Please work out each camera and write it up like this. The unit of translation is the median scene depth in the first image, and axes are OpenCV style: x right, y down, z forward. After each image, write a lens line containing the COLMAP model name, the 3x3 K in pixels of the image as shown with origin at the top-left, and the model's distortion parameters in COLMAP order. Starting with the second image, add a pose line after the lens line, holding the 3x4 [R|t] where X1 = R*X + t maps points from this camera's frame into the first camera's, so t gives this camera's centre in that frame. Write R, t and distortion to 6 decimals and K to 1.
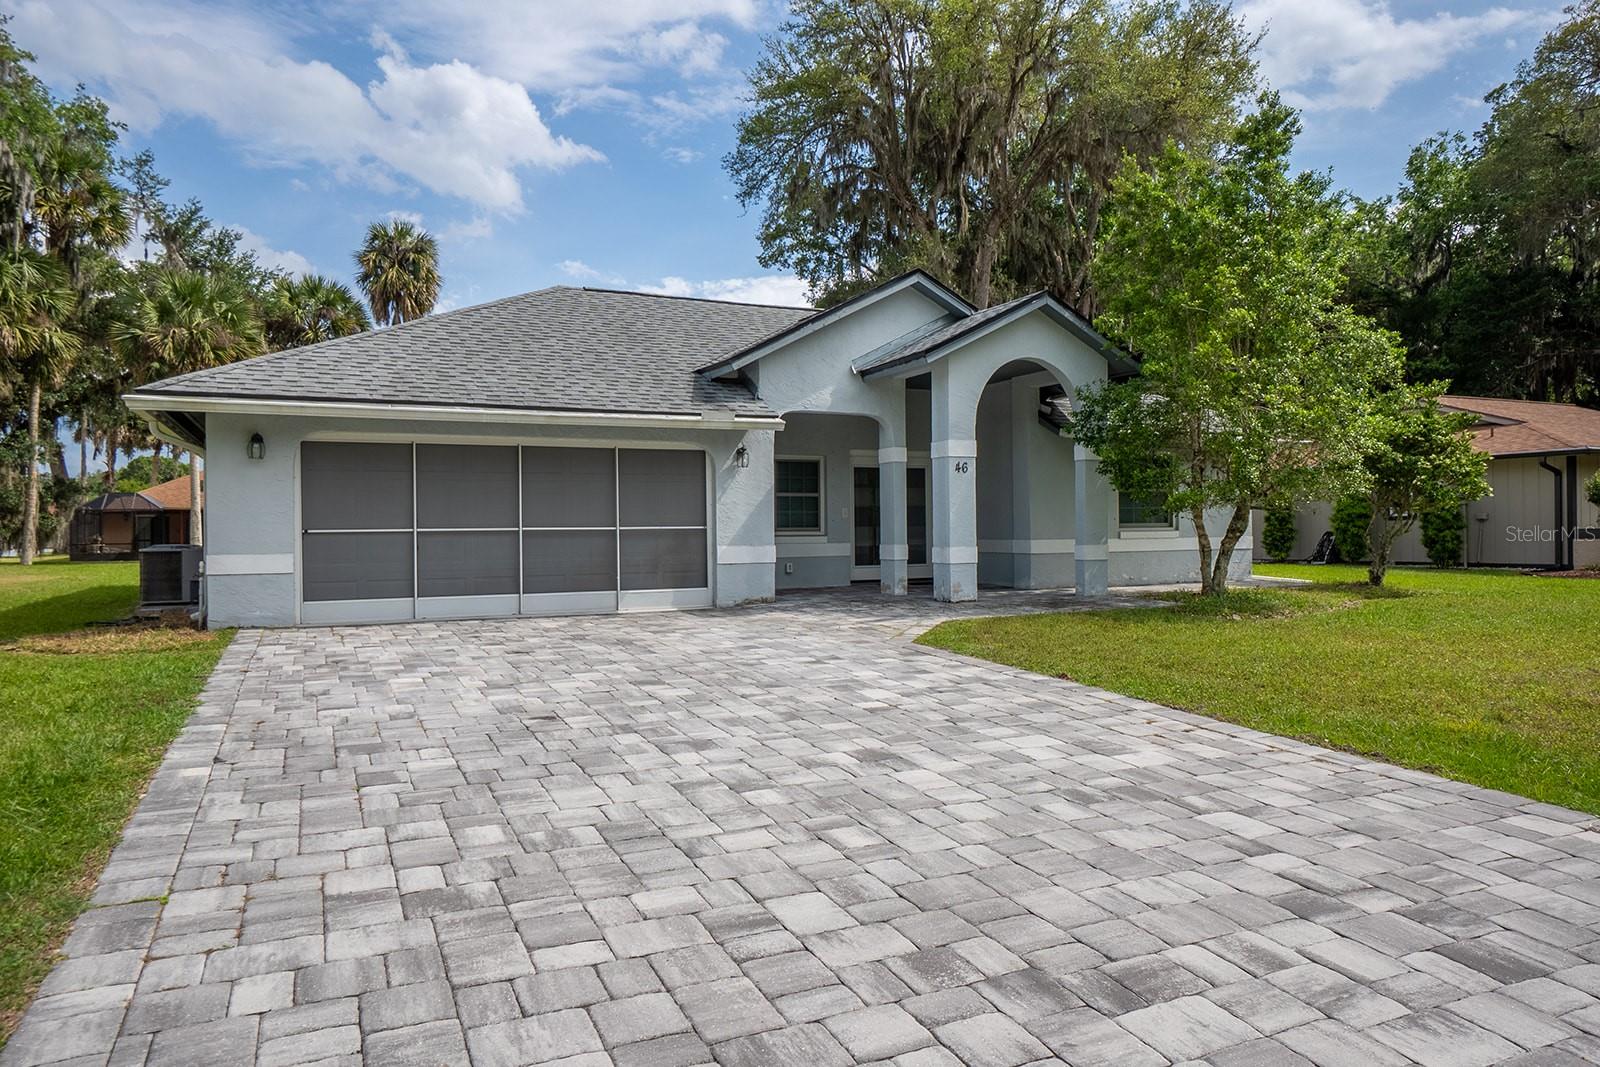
lens RADIAL K [[1009.2, 0, 800.0], [0, 1009.2, 533.5], [0, 0, 1]] dist [0.004109, 0.001114]
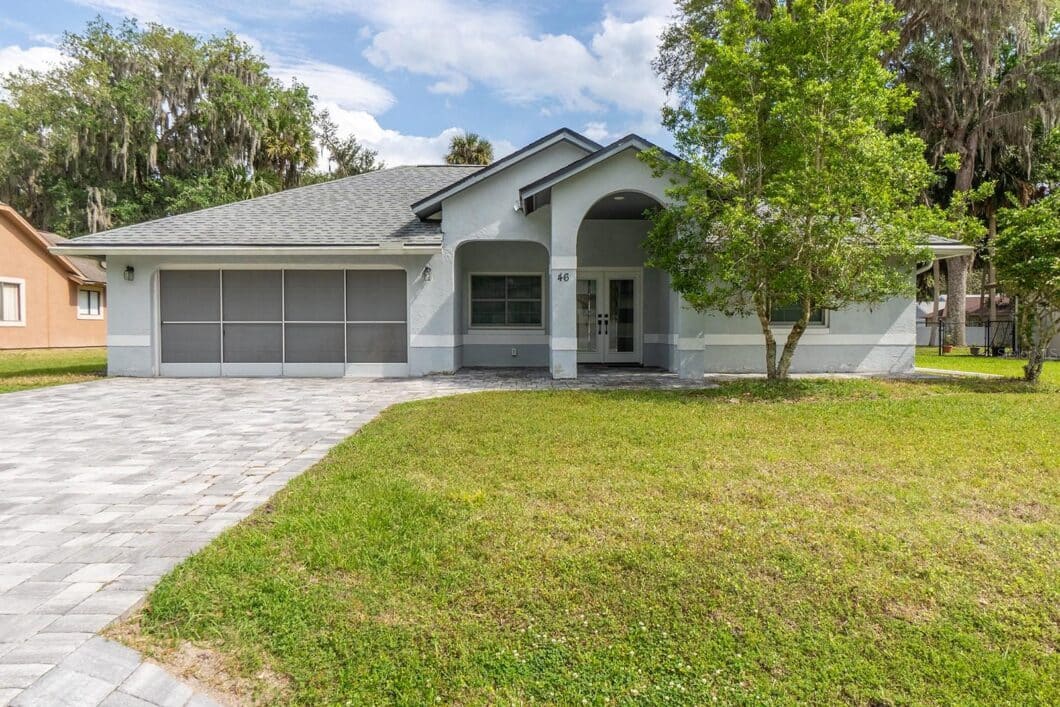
lens RADIAL K [[676.7, 0, 530.0], [0, 676.7, 353.5], [0, 0, 1]] dist [-0.002022, -0.001323]
pose [[0.907599, 0.024861, -0.419101, 0.480806], [-0.010713, 0.999292, 0.036078, 0.002097], [0.419701, -0.028254, 0.907223, 0.177214]]
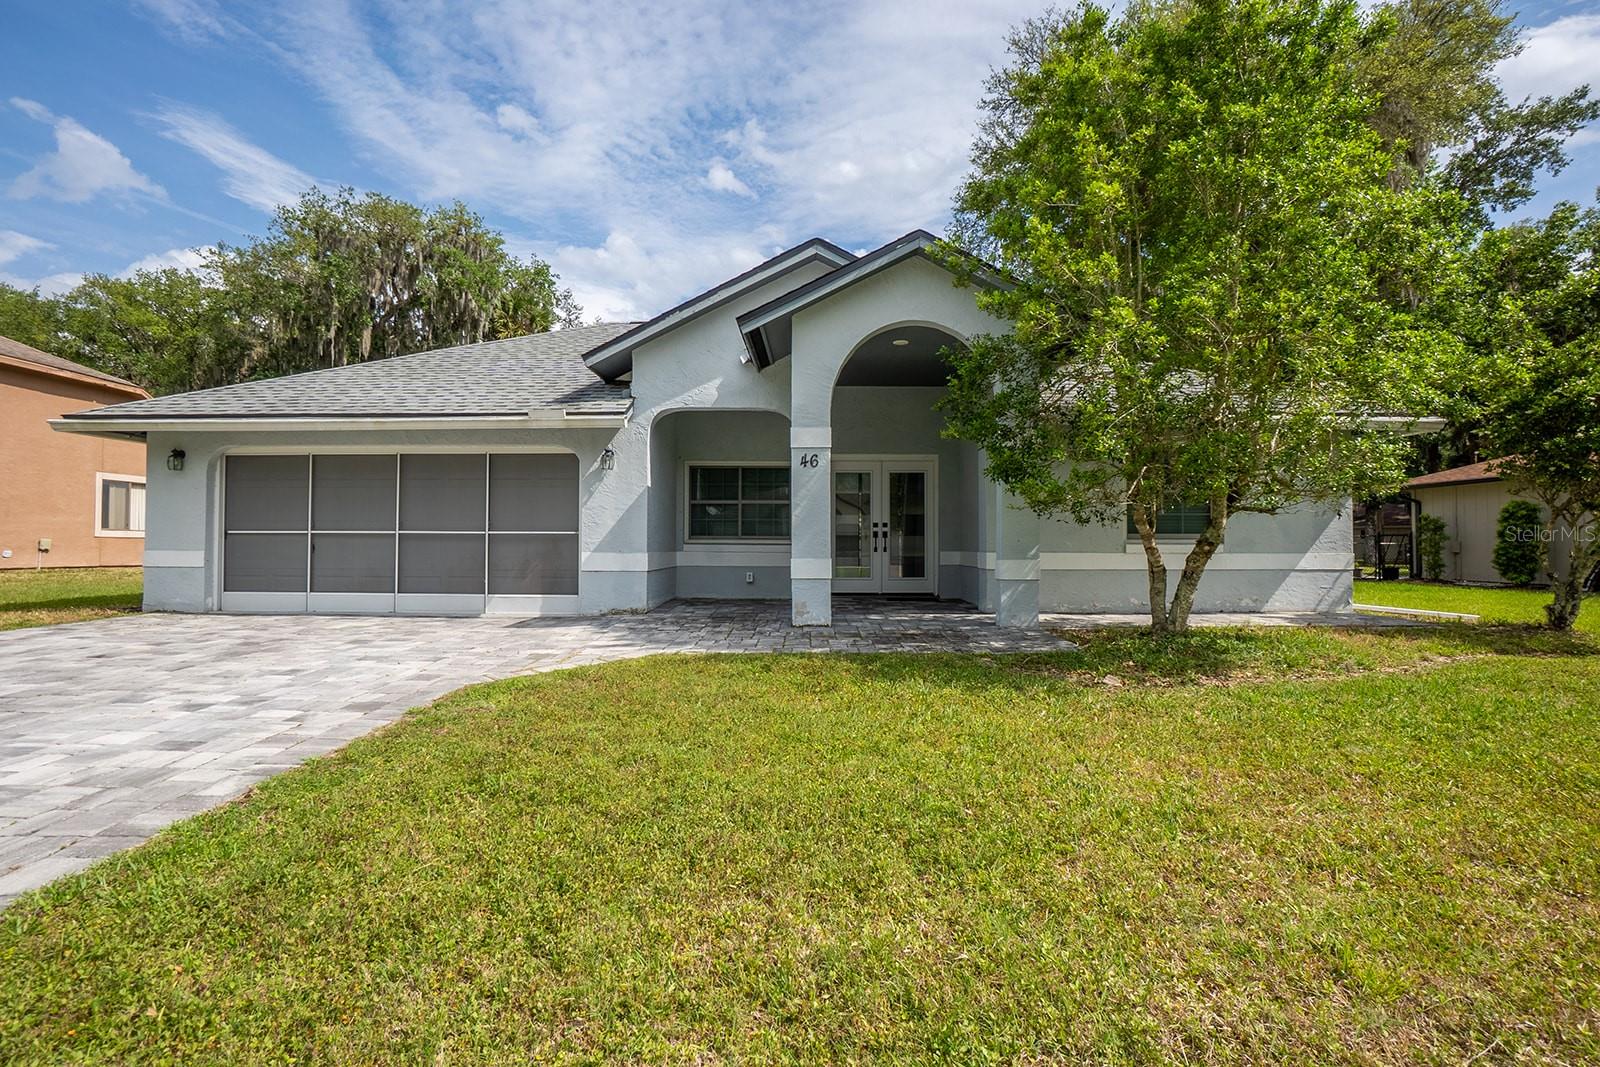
lens RADIAL K [[730.6, 0, 800.0], [0, 730.6, 533.5], [0, 0, 1]] dist [-0.051735, 0.014966]
pose [[0.898926, 0.007146, -0.438043, 0.401287], [-0.013887, 0.999829, -0.012189, 0.000151], [0.437881, 0.017040, 0.898871, 0.460991]]
